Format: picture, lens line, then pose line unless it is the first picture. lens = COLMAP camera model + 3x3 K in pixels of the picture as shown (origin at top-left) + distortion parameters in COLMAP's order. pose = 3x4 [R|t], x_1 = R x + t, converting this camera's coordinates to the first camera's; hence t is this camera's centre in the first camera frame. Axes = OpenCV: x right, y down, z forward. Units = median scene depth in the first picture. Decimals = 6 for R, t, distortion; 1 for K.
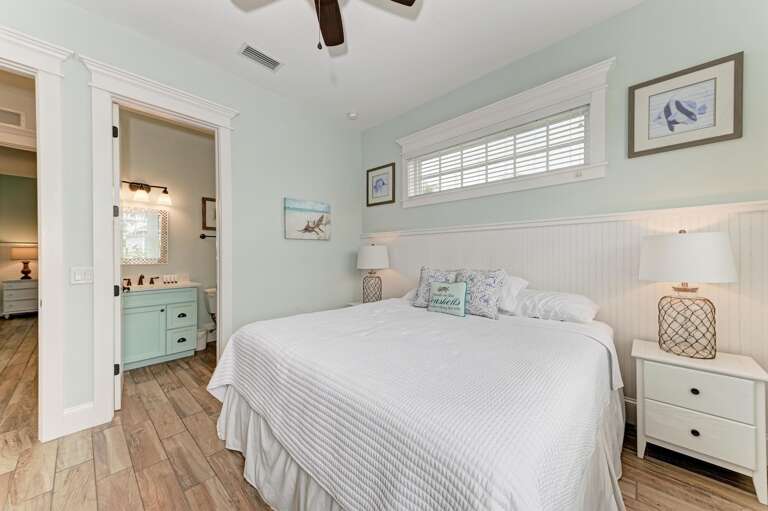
lens RADIAL K [[277.5, 0, 384.1], [0, 277.5, 258.3], [0, 0, 1]] dist [0.014184, 0.000323]
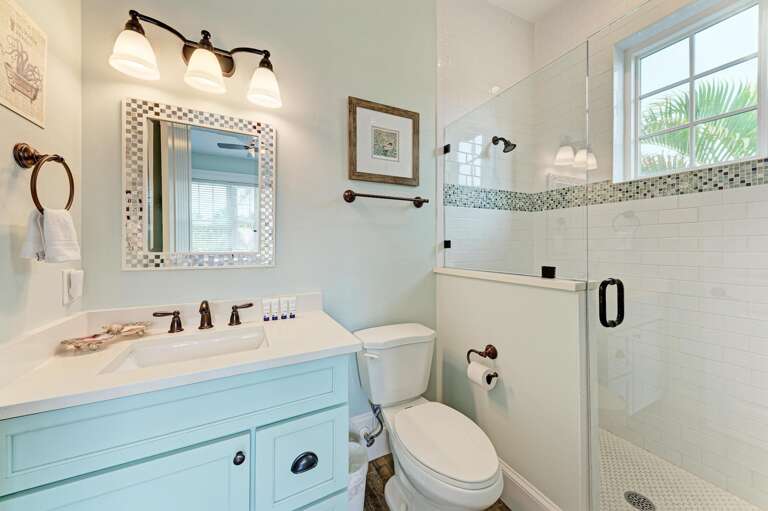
lens RADIAL K [[277.5, 0, 387.5], [0, 277.5, 253.6], [0, 0, 1]] dist [0.014184, 0.000323]
pose [[0.939903, 0.002400, -0.341432, -0.506878], [-0.000564, 0.999985, 0.005477, -0.000069], [0.341440, -0.004955, 0.939890, 0.707753]]
